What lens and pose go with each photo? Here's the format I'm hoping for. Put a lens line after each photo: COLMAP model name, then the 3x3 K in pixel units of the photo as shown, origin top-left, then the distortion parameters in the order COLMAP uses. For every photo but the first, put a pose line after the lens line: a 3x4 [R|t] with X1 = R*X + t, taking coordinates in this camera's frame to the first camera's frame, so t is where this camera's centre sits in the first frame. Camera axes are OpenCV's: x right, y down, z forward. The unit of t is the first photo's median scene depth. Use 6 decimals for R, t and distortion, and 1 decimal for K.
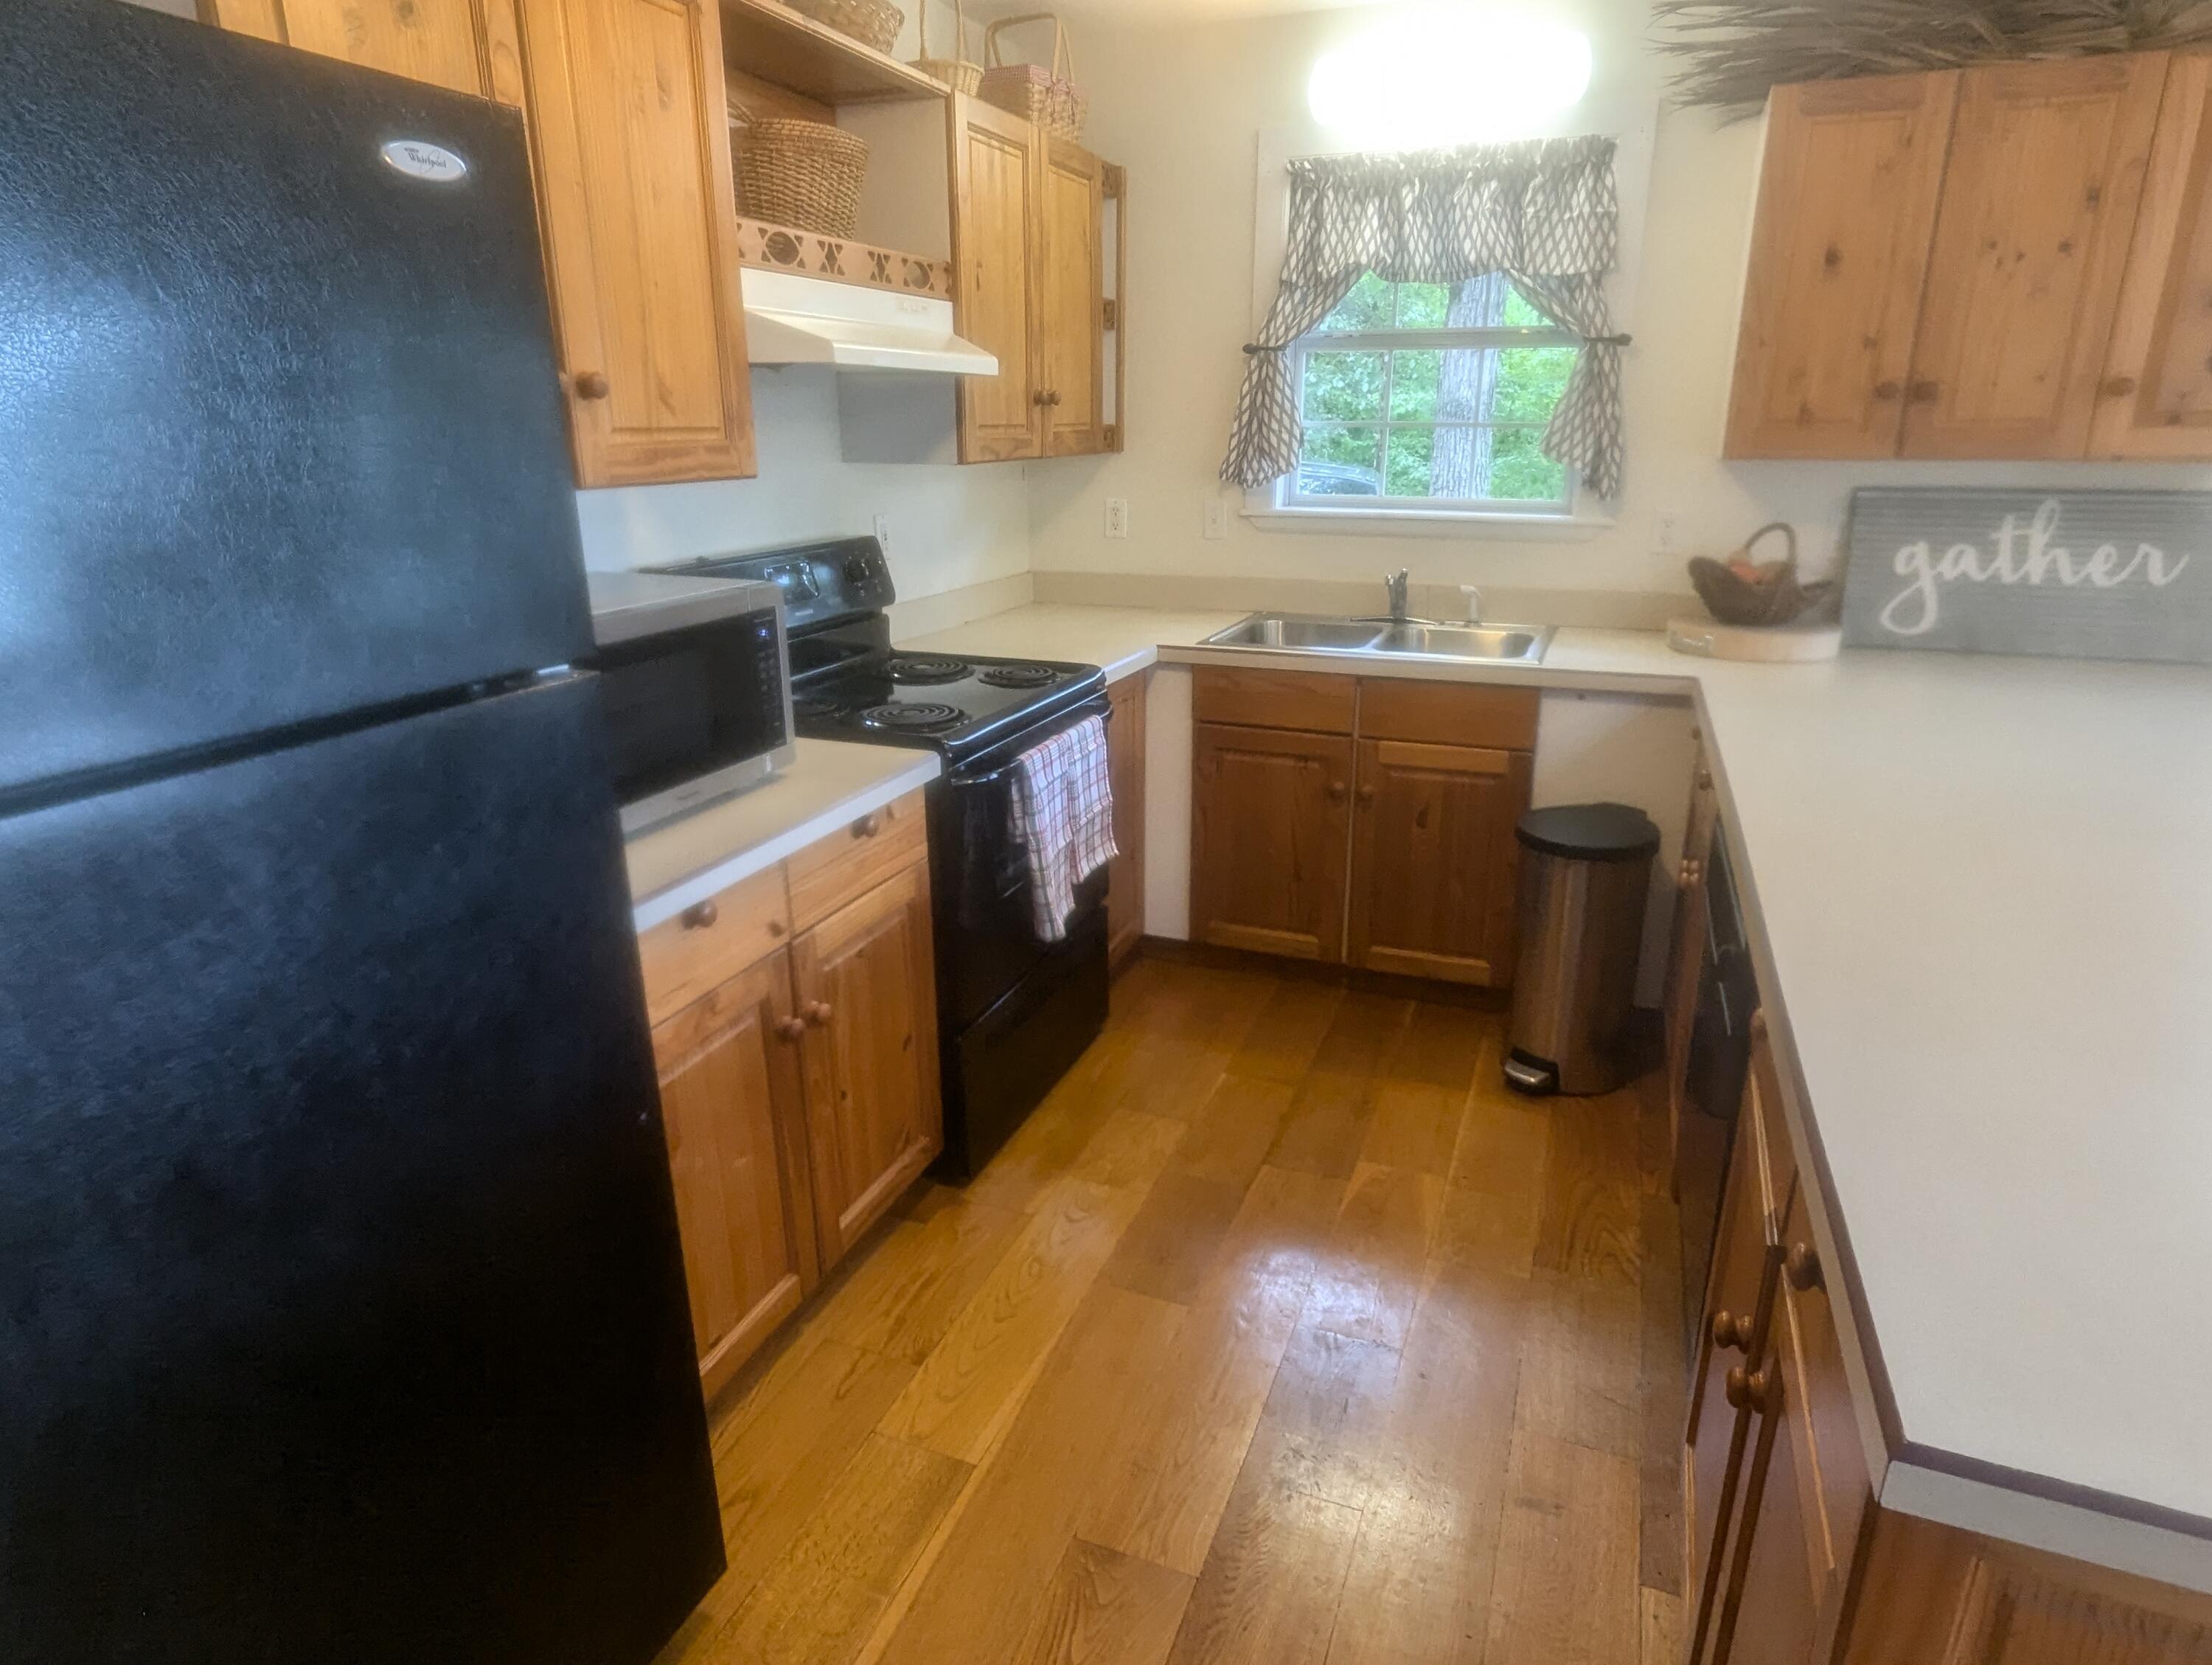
lens RADIAL K [[1265.1, 0, 1109.2], [0, 1265.1, 822.9], [0, 0, 1]] dist [0.002700, -0.001020]
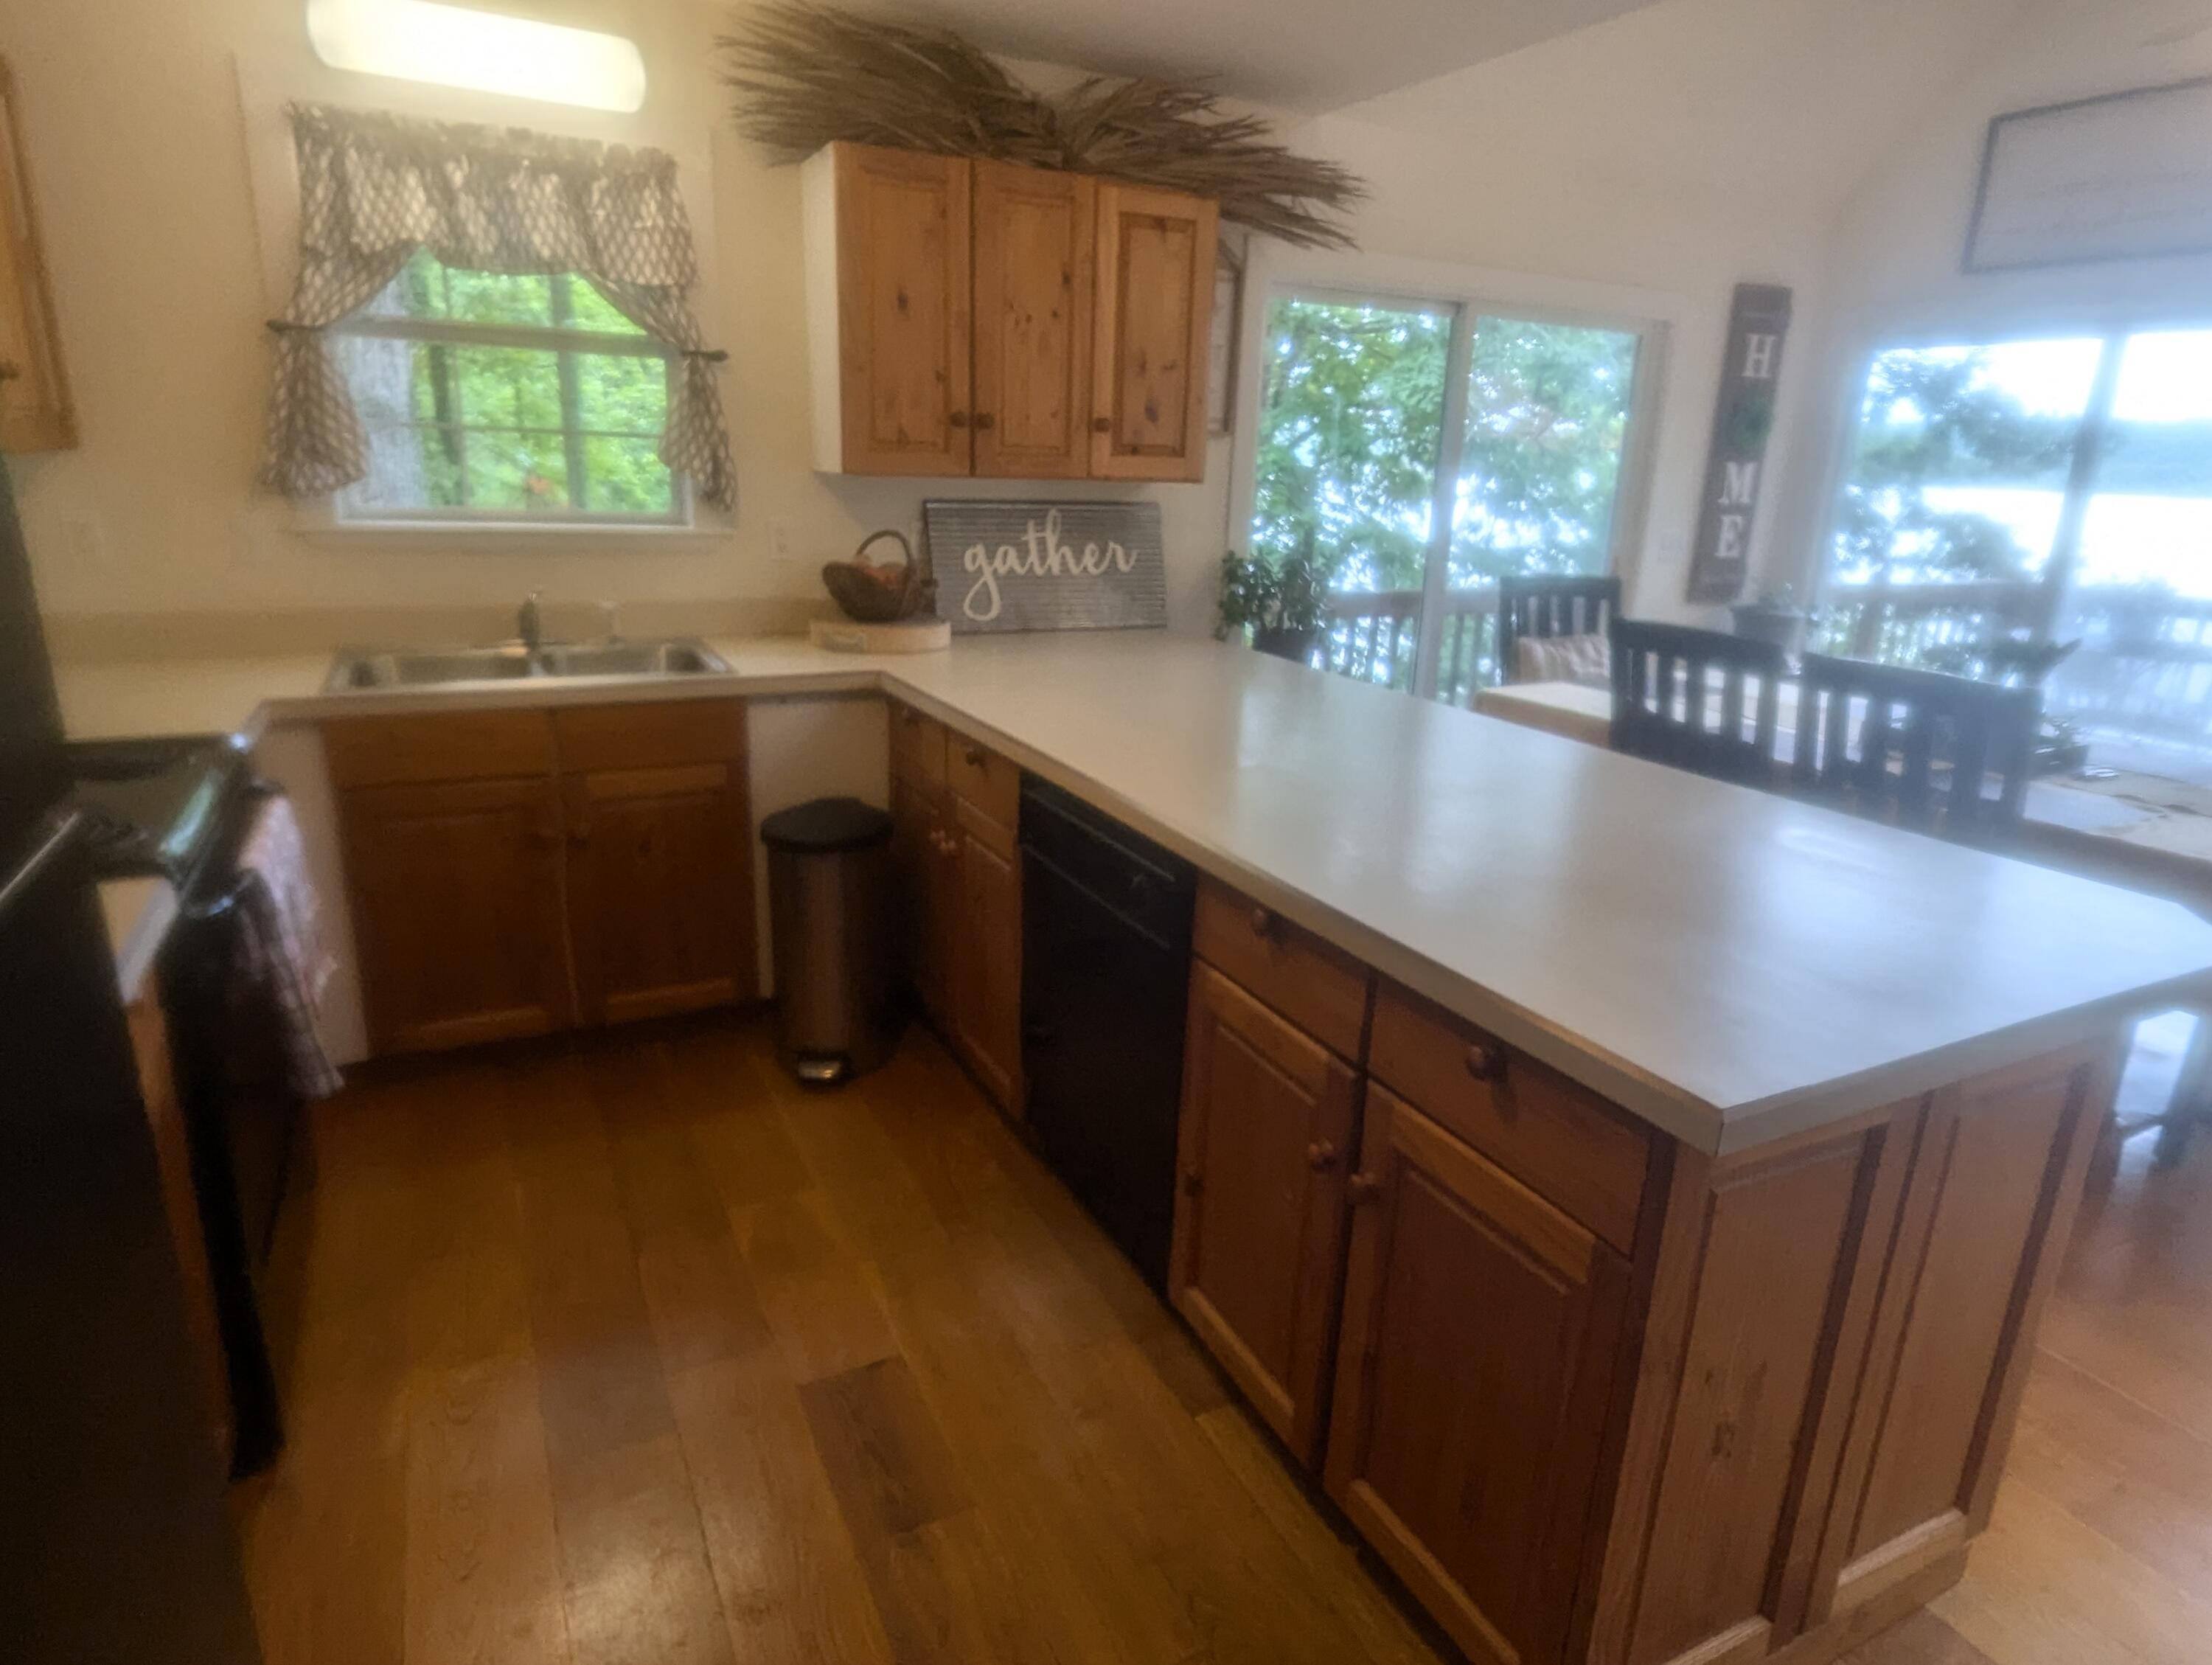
lens RADIAL K [[1265.1, 0, 1109.2], [0, 1265.1, 822.9], [0, 0, 1]] dist [0.002700, -0.001020]
pose [[0.657858, -0.185455, 0.729952, -0.209114], [0.190704, 0.978641, 0.076769, -0.028508], [-0.728598, 0.088702, 0.679174, 0.103626]]
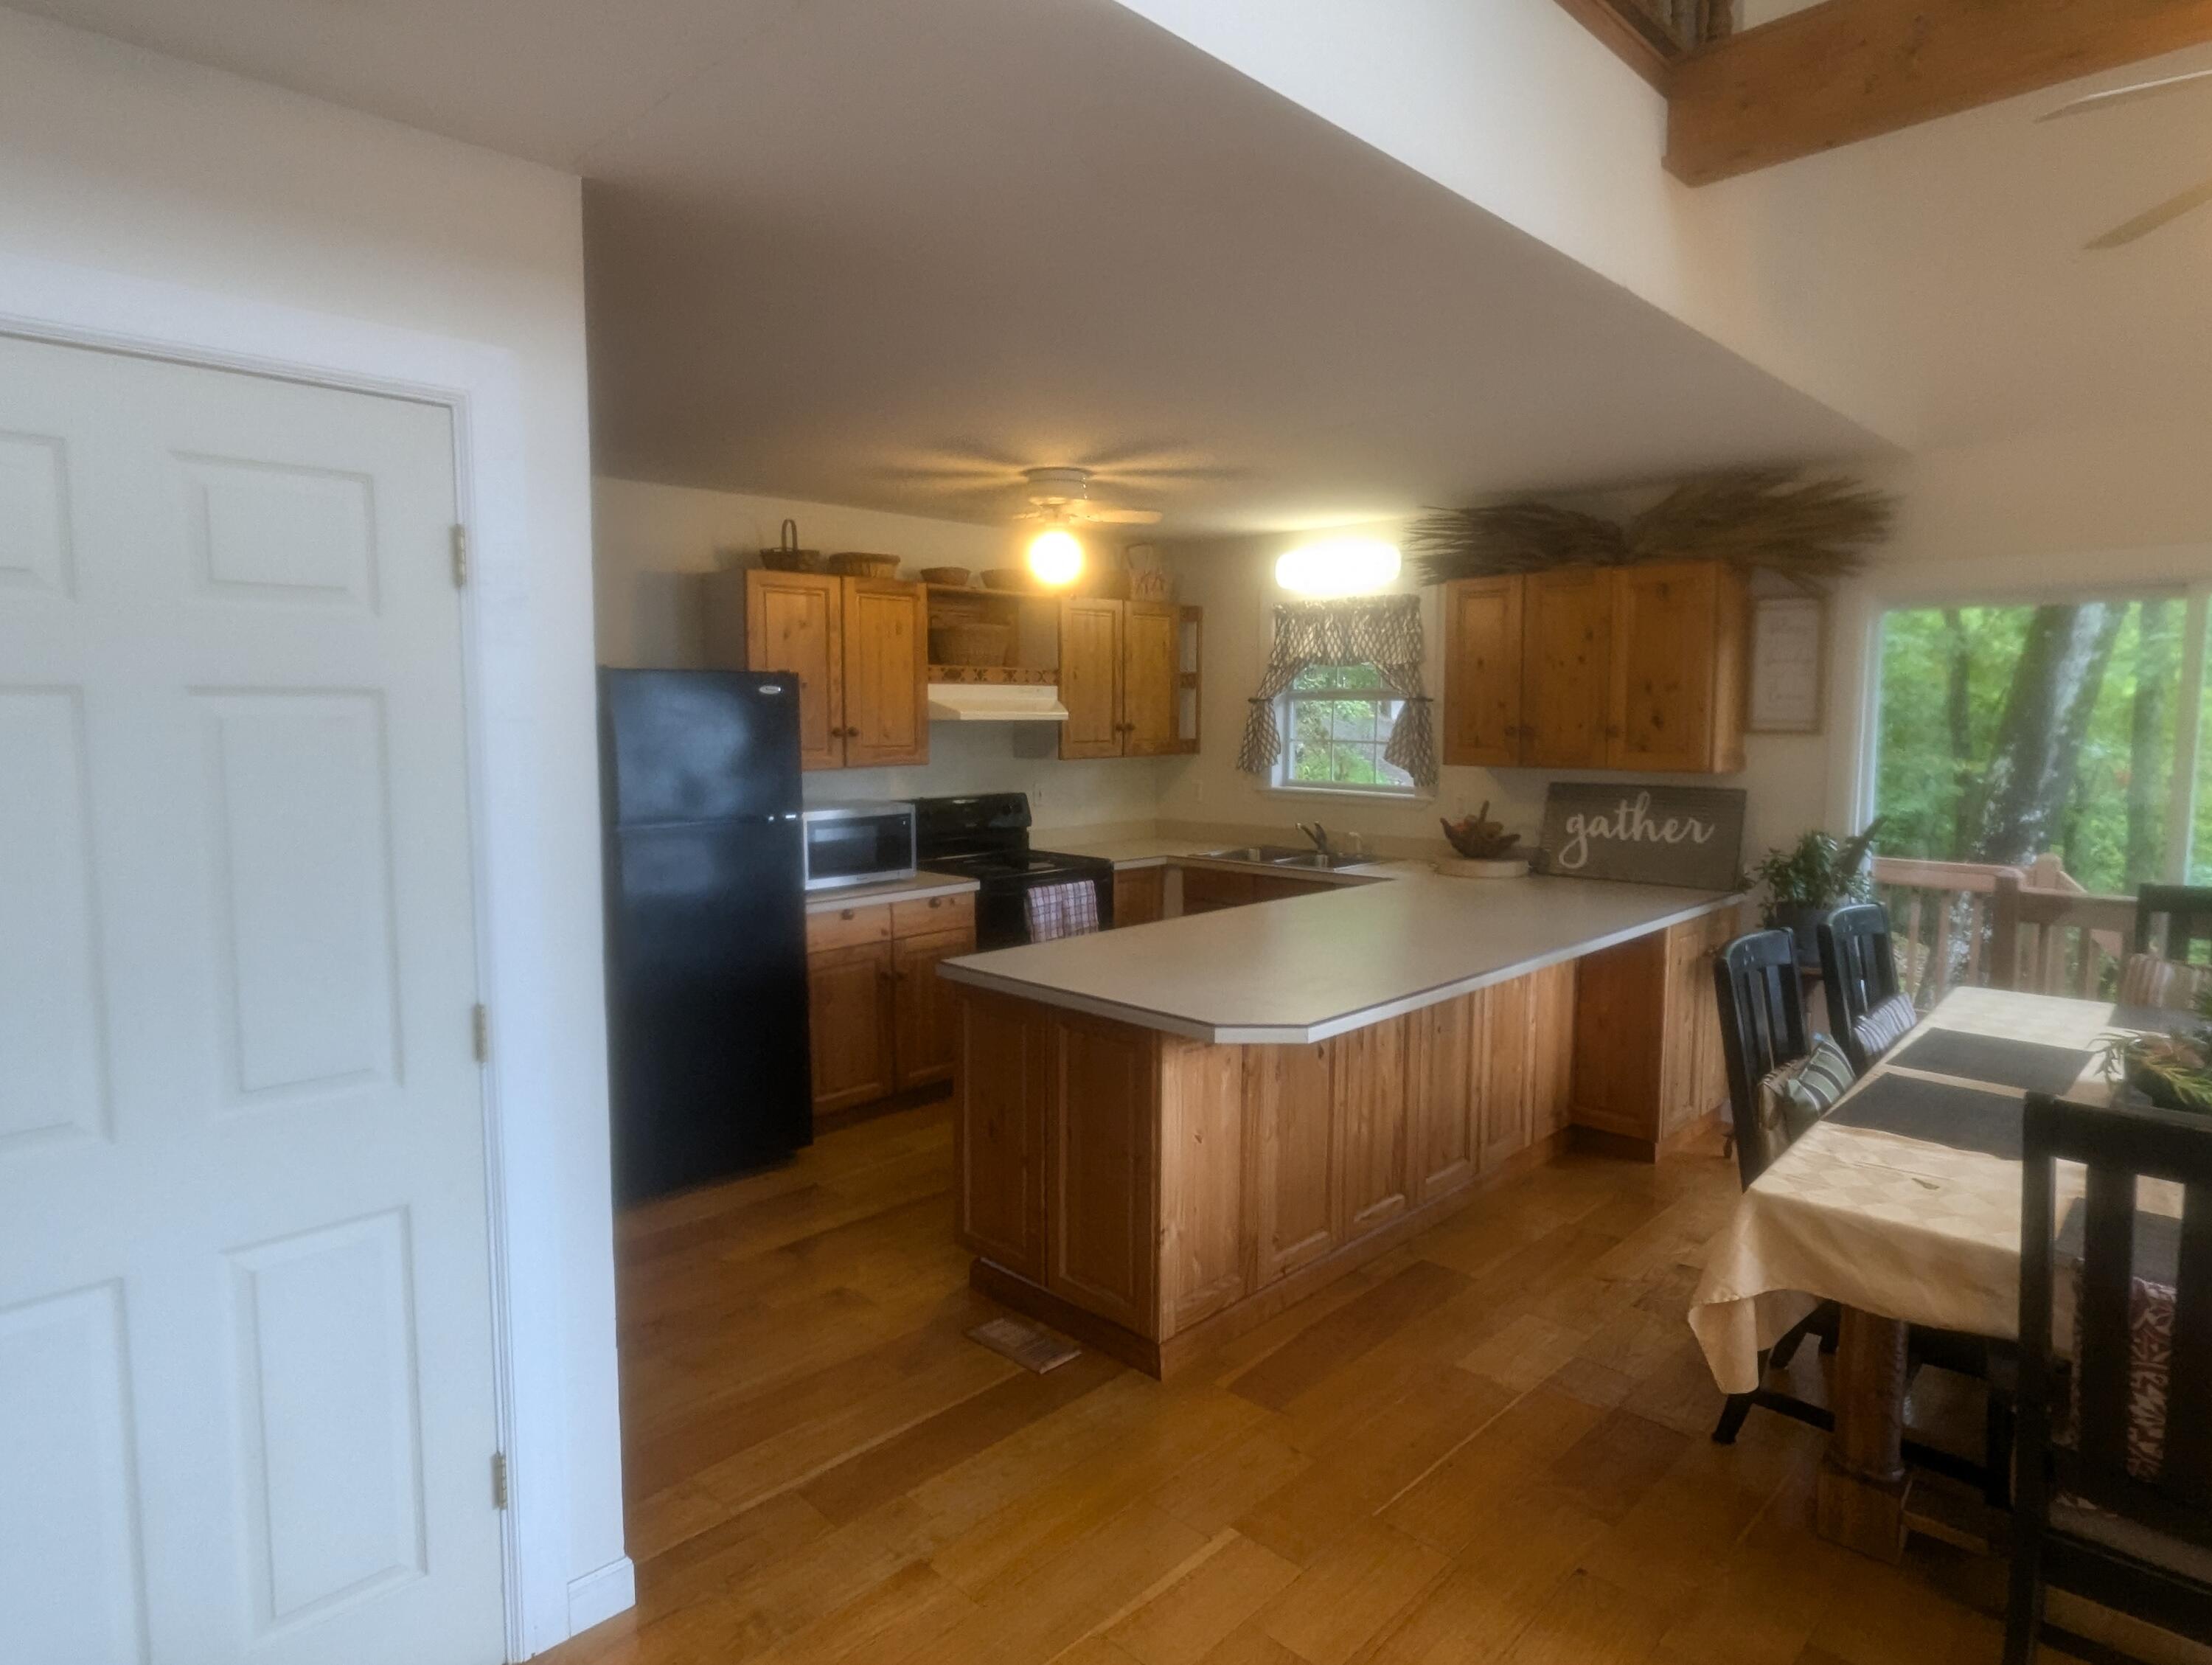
lens RADIAL K [[1265.1, 0, 1109.2], [0, 1265.1, 822.9], [0, 0, 1]] dist [0.002700, -0.001020]
pose [[0.922506, 0.037713, -0.384136, 0.695112], [-0.120164, 0.973819, -0.192969, 0.187702], [0.366802, 0.224174, 0.902886, -0.741950]]
